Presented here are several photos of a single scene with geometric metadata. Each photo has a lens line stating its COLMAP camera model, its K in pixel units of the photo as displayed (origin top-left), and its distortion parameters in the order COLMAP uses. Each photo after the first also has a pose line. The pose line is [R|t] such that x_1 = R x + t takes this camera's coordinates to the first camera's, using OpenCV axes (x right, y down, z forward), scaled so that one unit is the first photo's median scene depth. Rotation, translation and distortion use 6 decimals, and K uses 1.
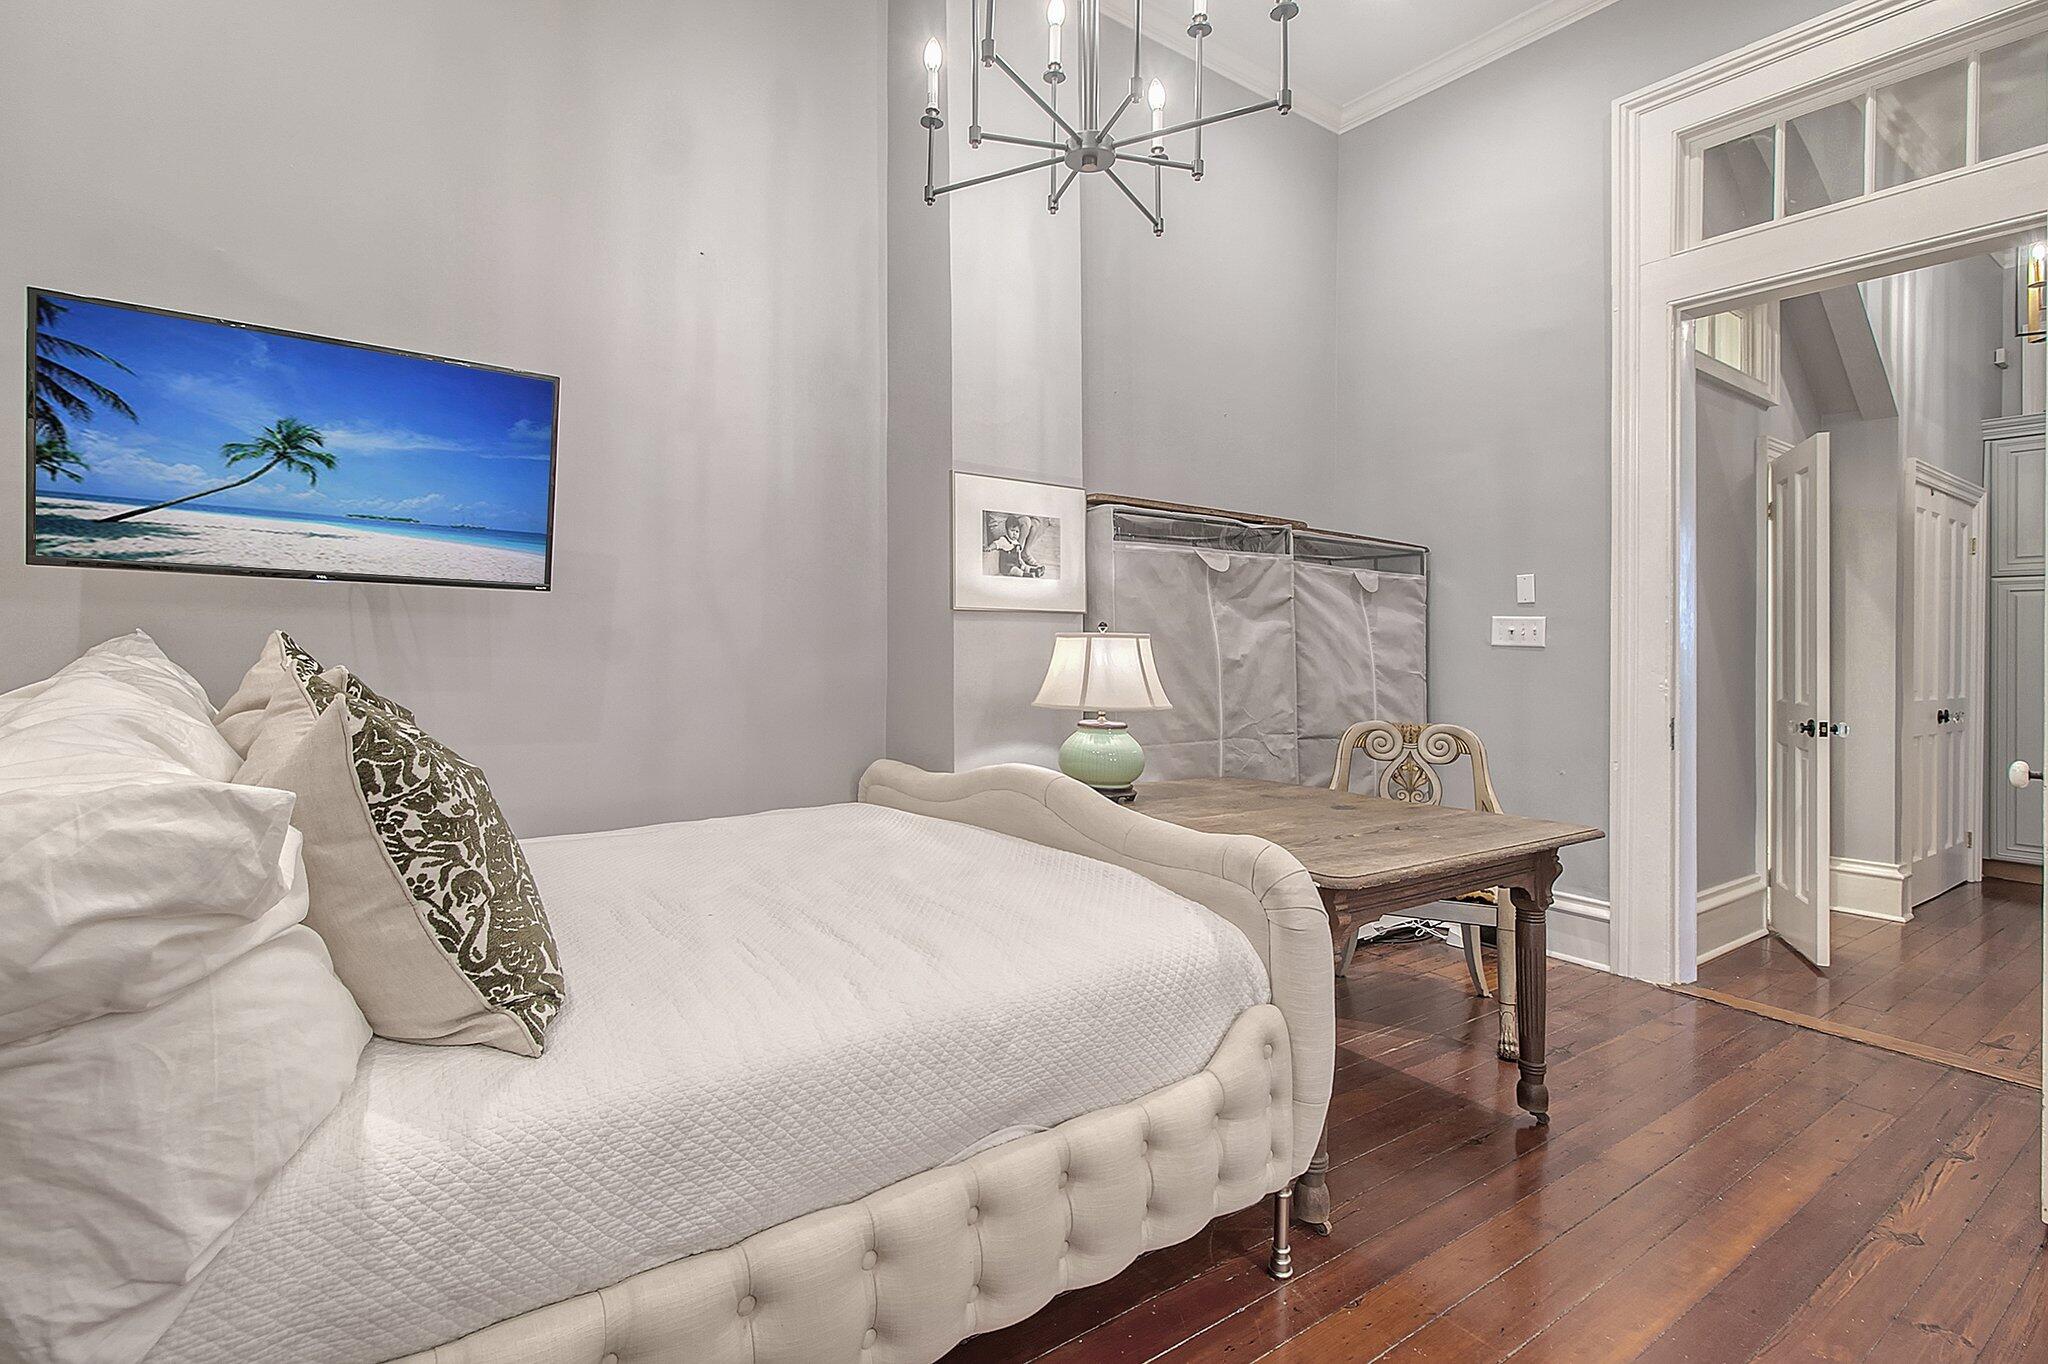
lens RADIAL K [[972.2, 0, 1028.1], [0, 972.2, 674.4], [0, 0, 1]] dist [0.006545, -0.000441]
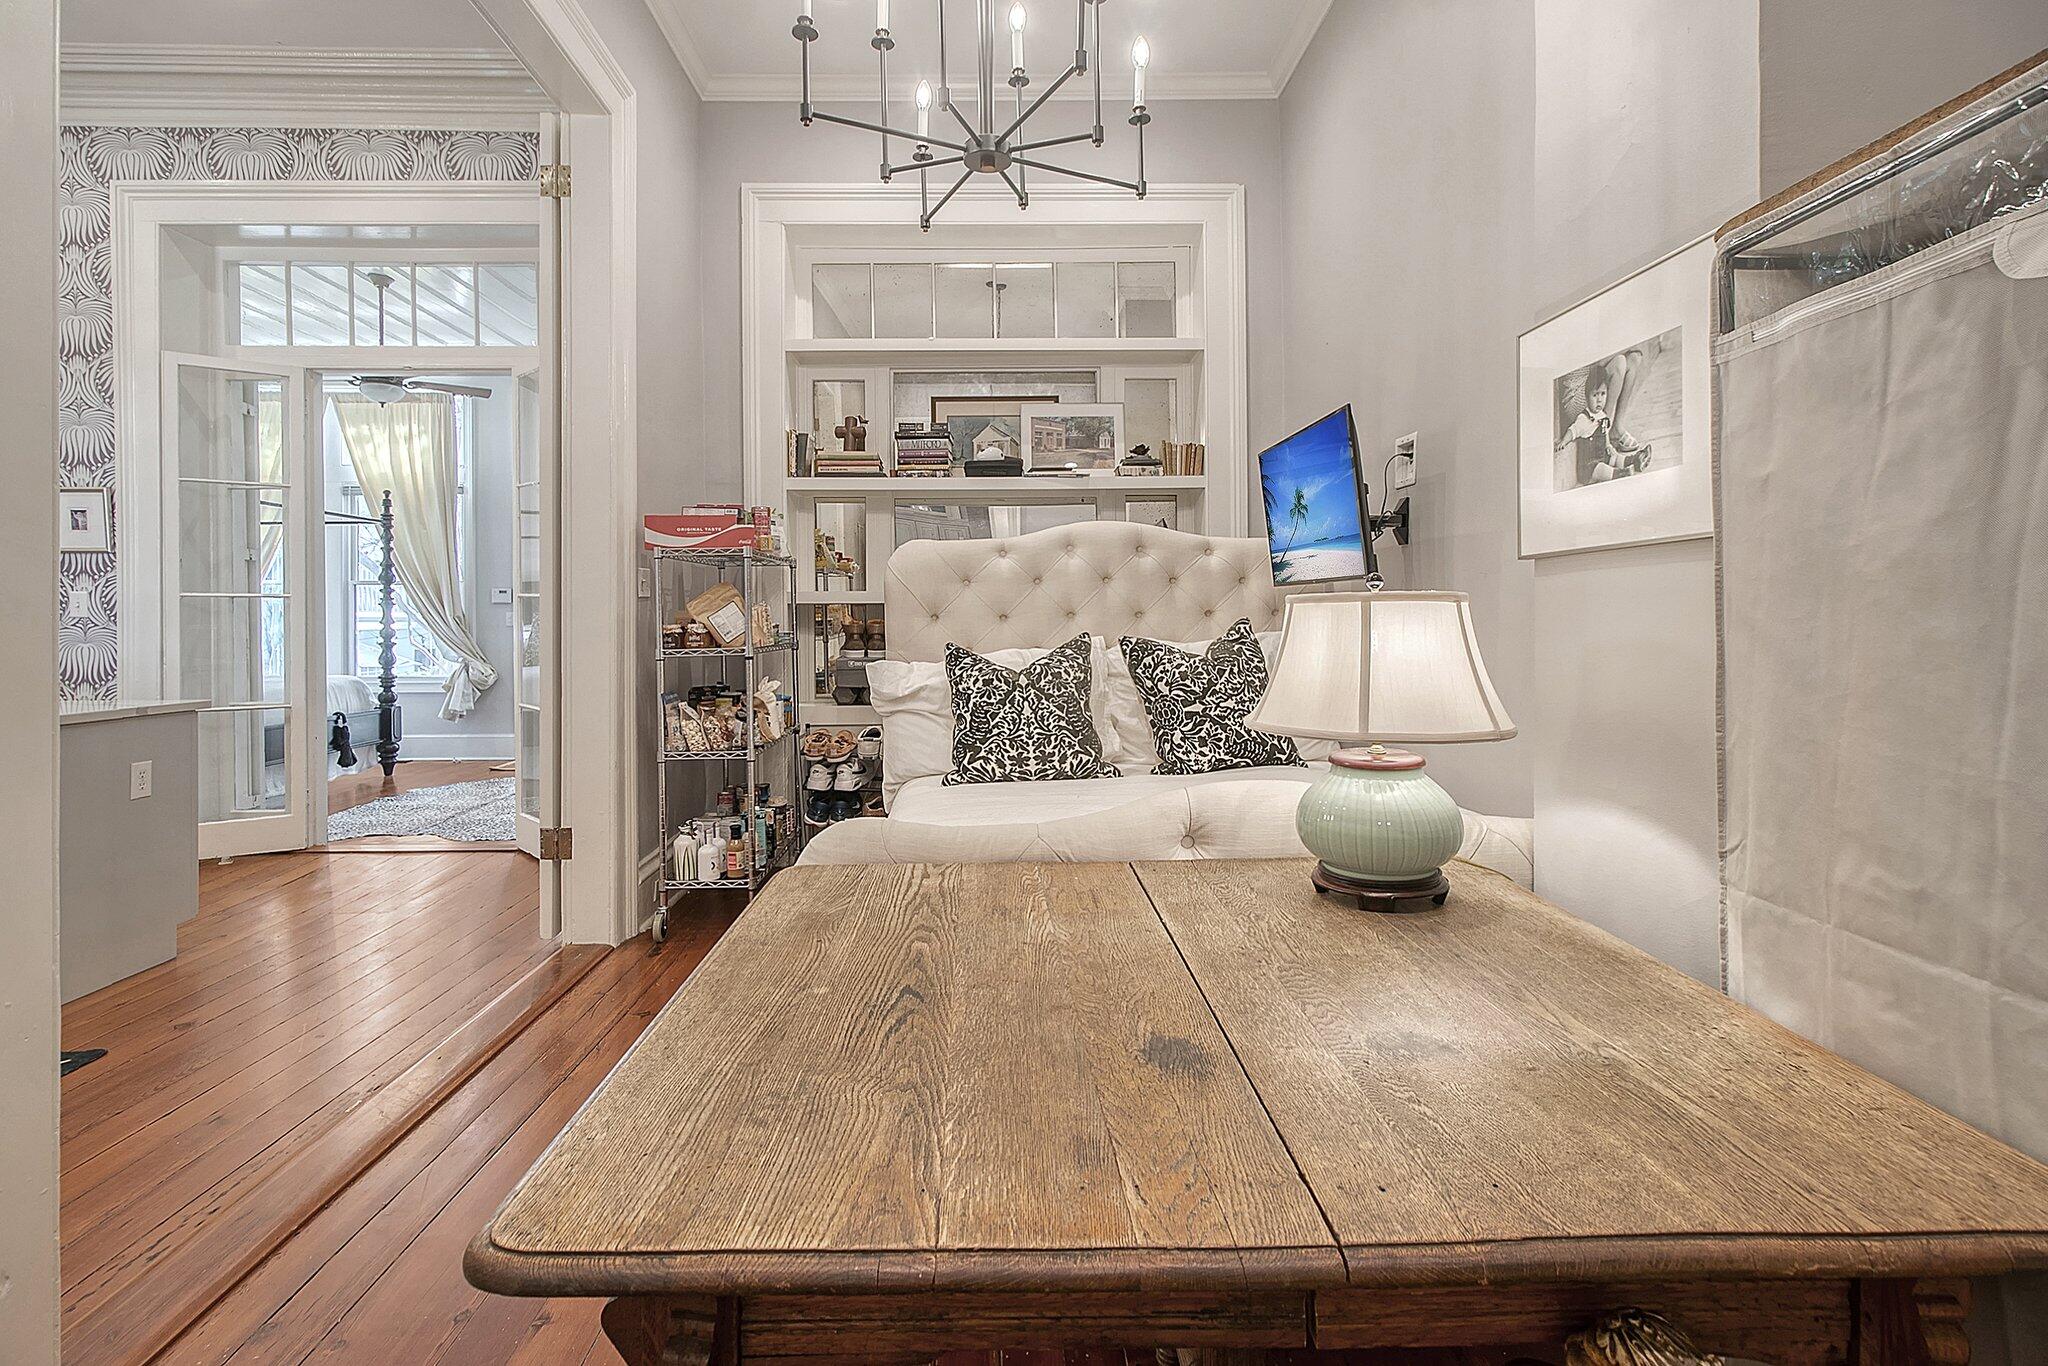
lens RADIAL K [[972.2, 0, 992.2], [0, 972.2, 622.4], [0, 0, 1]] dist [0.006545, -0.000441]
pose [[-0.571297, 0.001959, -0.820741, 0.598866], [-0.003458, 0.999983, 0.004794, -0.027986], [0.820736, 0.005577, -0.571281, 1.039253]]
